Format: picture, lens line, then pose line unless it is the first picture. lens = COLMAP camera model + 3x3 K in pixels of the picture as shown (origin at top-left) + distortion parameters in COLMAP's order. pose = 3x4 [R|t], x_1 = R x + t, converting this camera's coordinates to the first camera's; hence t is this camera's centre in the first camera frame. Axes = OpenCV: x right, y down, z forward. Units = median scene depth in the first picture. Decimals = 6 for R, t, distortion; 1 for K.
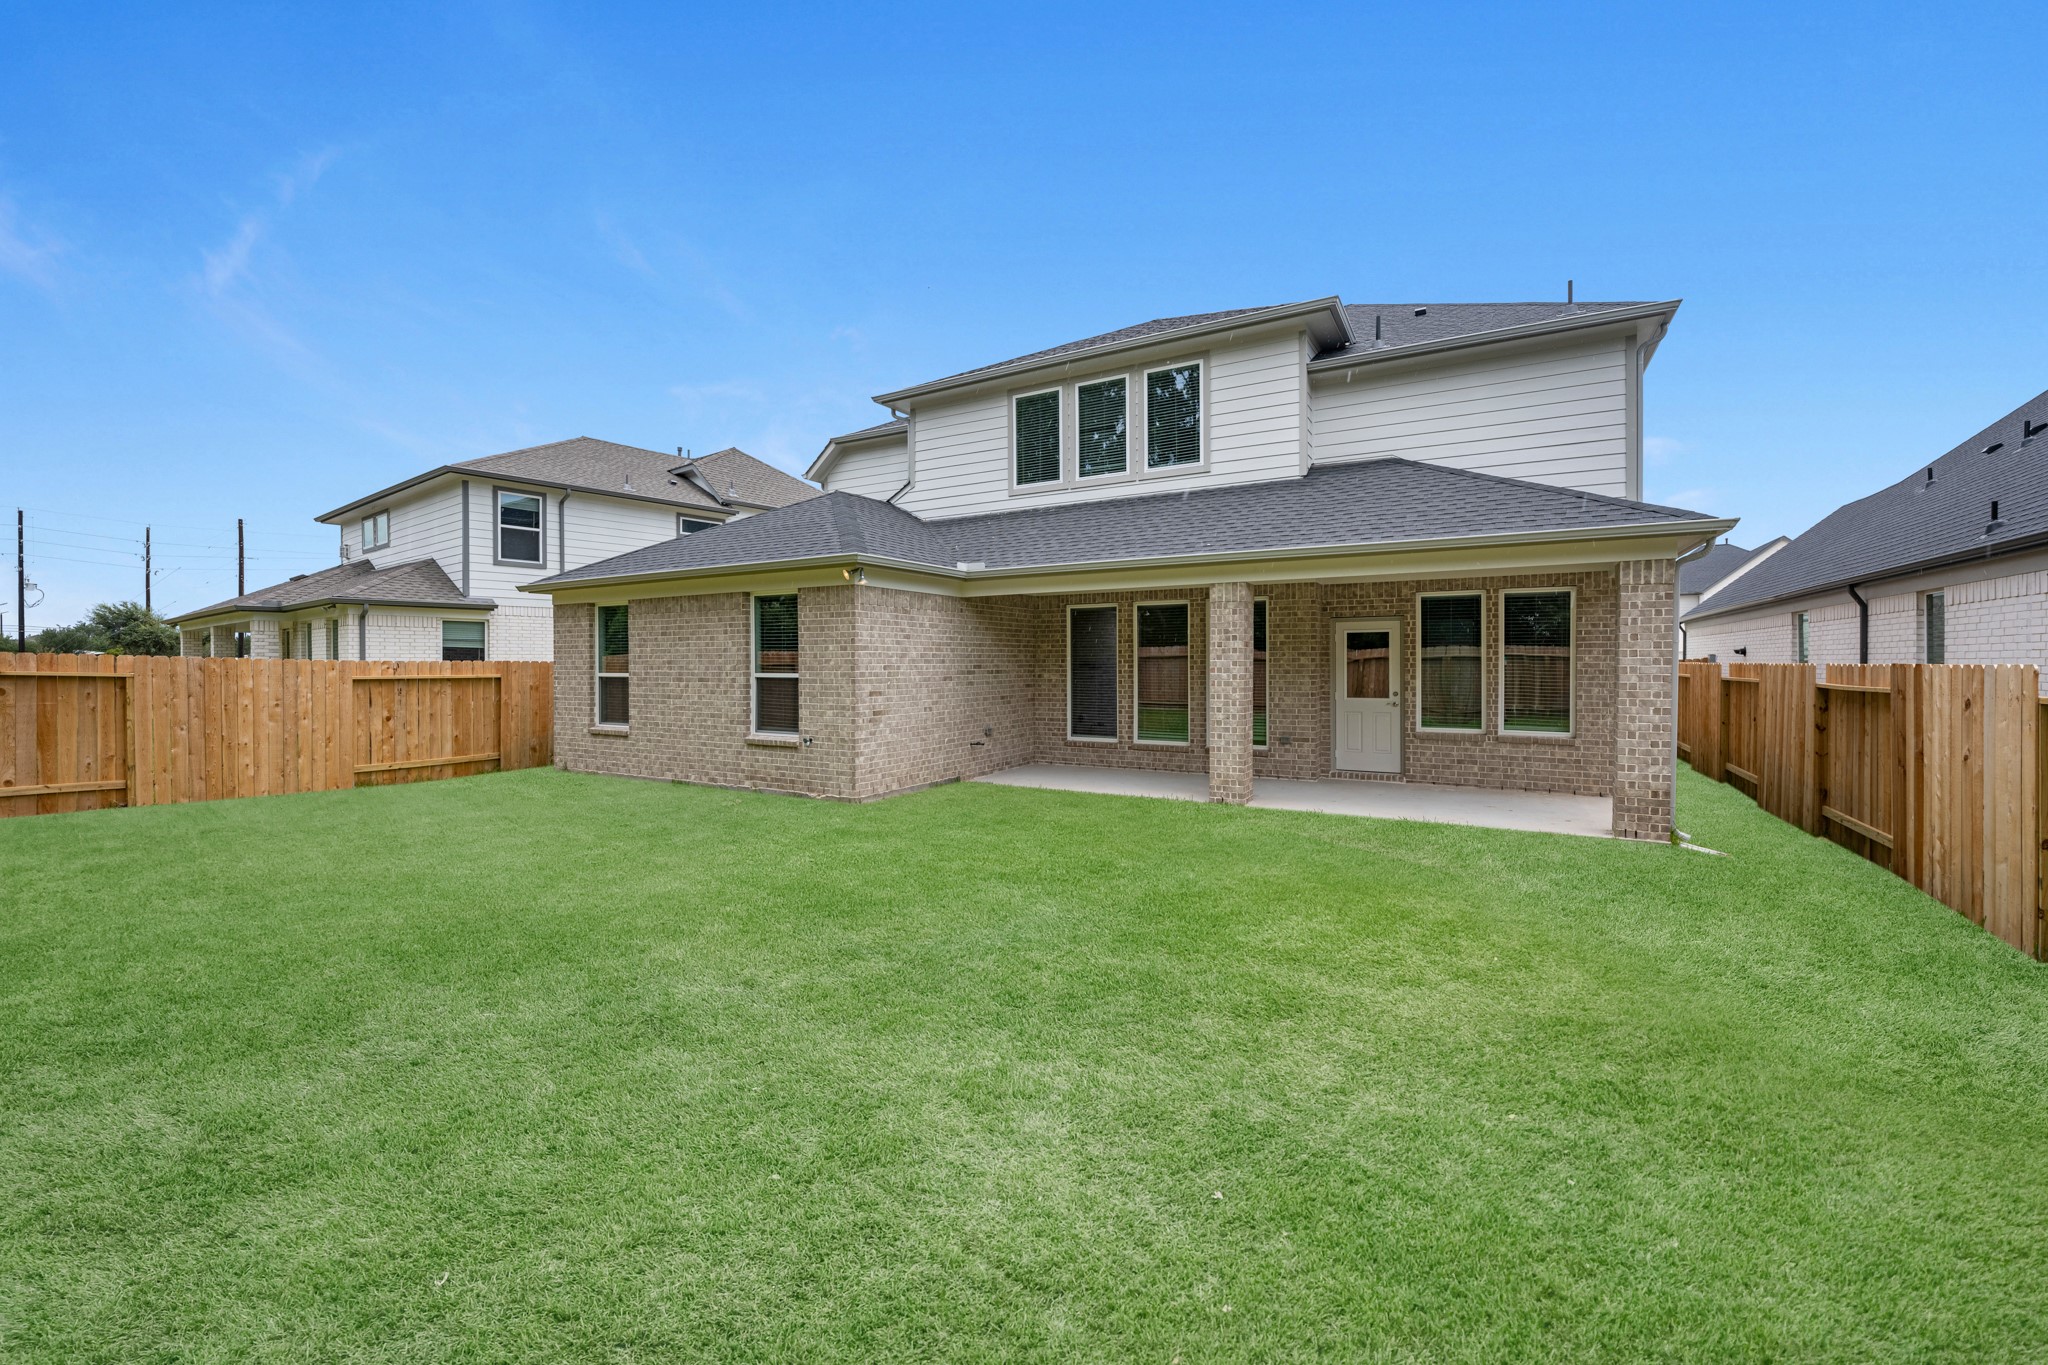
lens RADIAL K [[818.1, 0, 1025.1], [0, 818.1, 667.5], [0, 0, 1]] dist [0.008617, -0.000452]
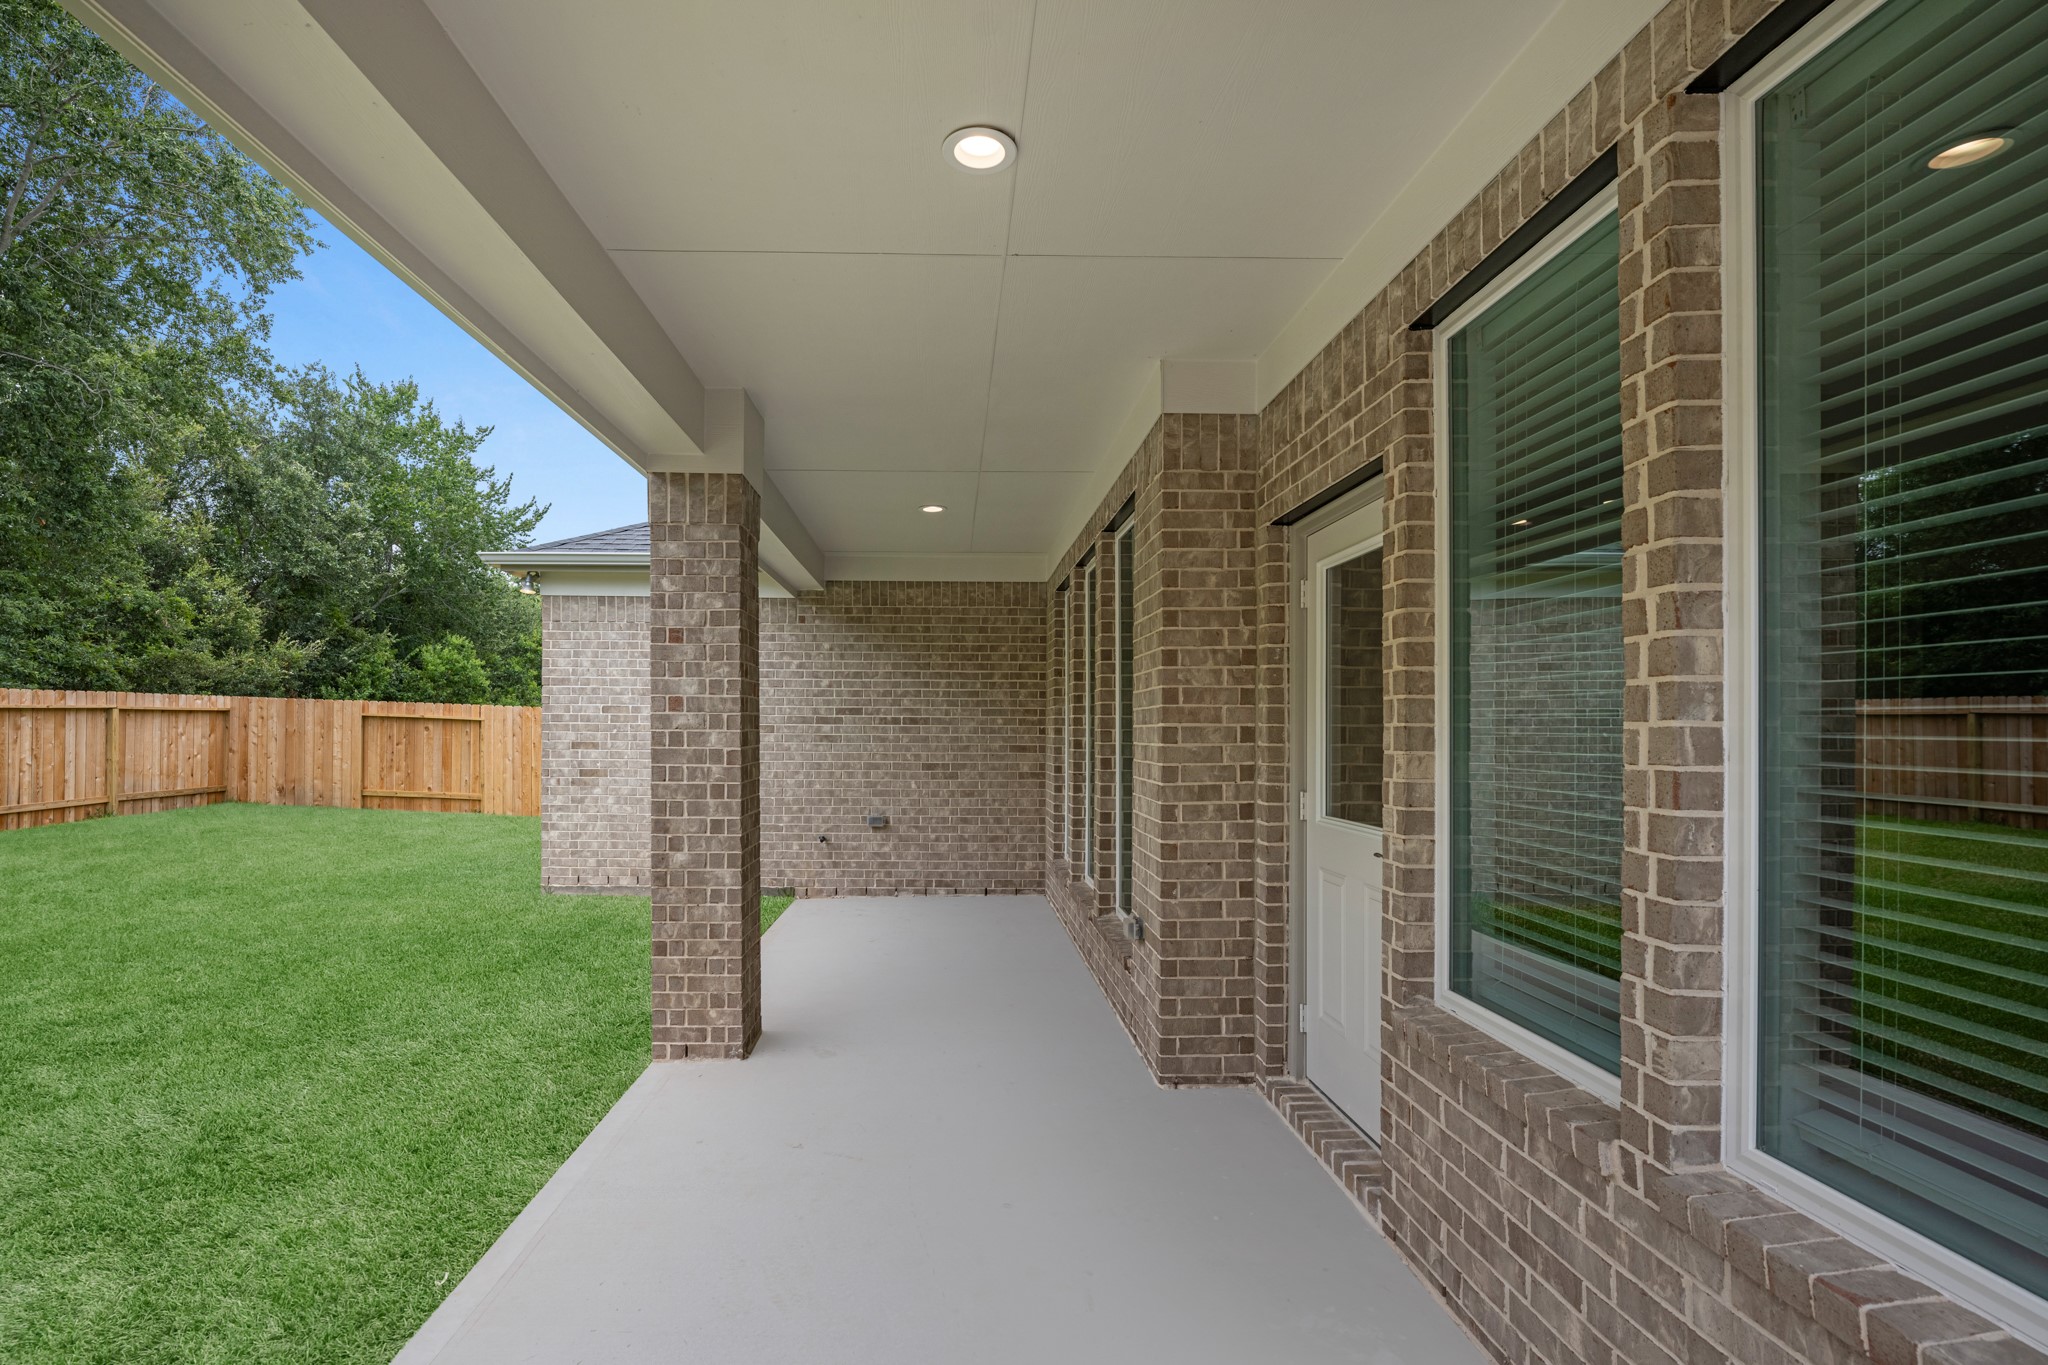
lens RADIAL K [[934.9, 0, 972.5], [0, 934.9, 725.9], [0, 0, 1]] dist [-0.002050, -0.000064]
pose [[0.508991, 0.004392, -0.860761, 0.685817], [-0.014342, 0.999891, -0.003379, 0.012861], [0.860652, 0.014065, 0.508999, 0.868957]]
